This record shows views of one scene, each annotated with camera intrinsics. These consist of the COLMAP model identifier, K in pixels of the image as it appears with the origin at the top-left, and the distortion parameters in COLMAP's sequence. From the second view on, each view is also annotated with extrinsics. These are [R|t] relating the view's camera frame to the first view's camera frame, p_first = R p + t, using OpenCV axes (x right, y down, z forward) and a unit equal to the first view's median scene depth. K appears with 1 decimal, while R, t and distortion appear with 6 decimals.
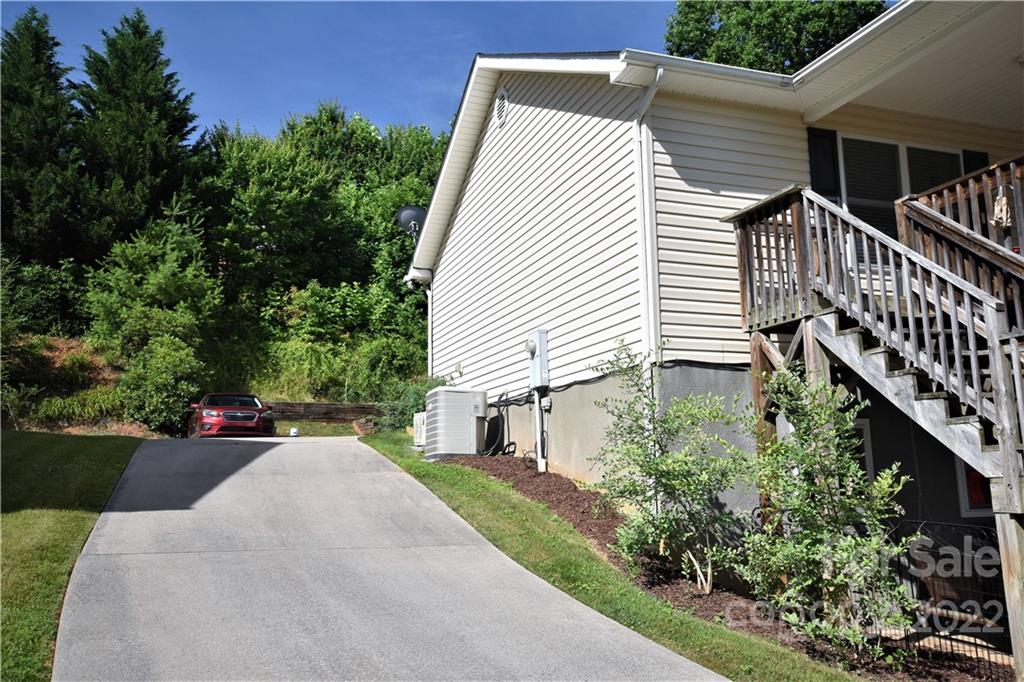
lens RADIAL K [[823.1, 0, 516.4], [0, 823.1, 339.2], [0, 0, 1]] dist [0.018117, 0.021759]
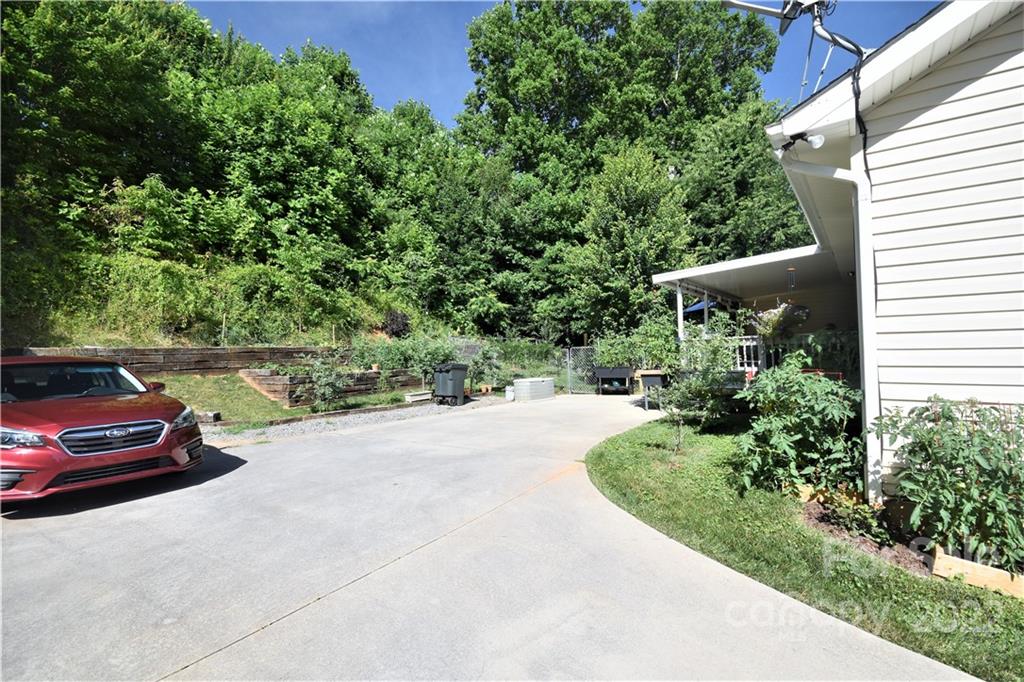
lens RADIAL K [[451.3, 0, 515.0], [0, 451.3, 339.5], [0, 0, 1]] dist [0.014149, -0.011054]
pose [[0.844391, 0.011261, 0.535609, -0.208536], [-0.080196, 0.991171, 0.105592, 0.006053], [-0.529691, -0.132114, 0.837838, 0.517336]]
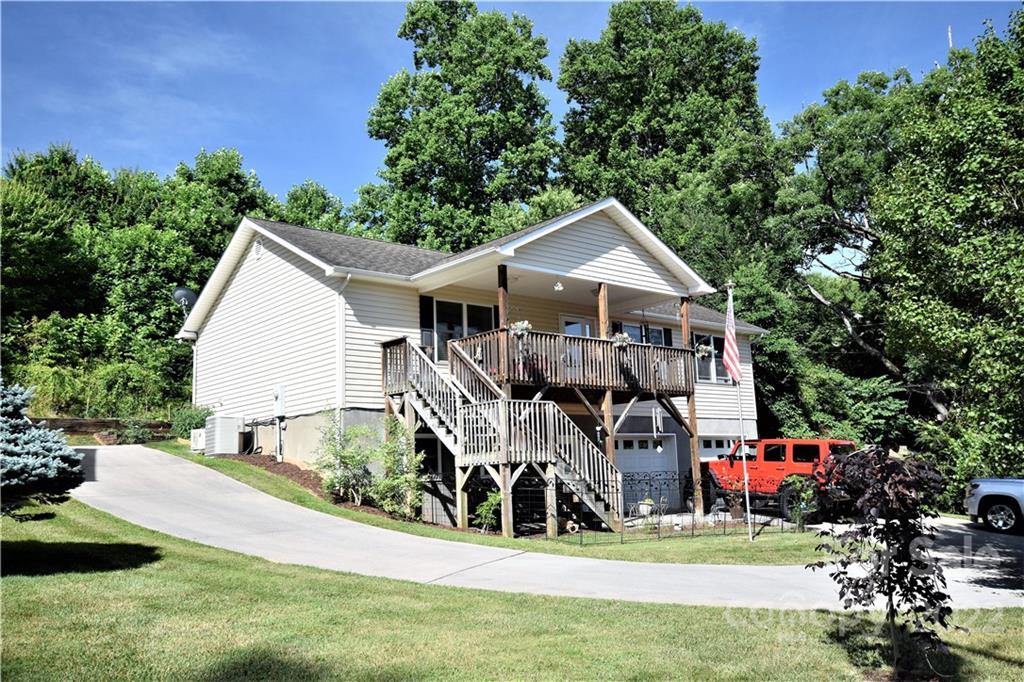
lens RADIAL K [[823.1, 0, 506.3], [0, 823.1, 336.3], [0, 0, 1]] dist [0.018117, 0.021759]
pose [[0.938904, 0.040119, 0.341834, -0.051737], [-0.034914, 0.999162, -0.021370, -0.038257], [-0.342404, 0.008129, 0.939518, -0.350948]]
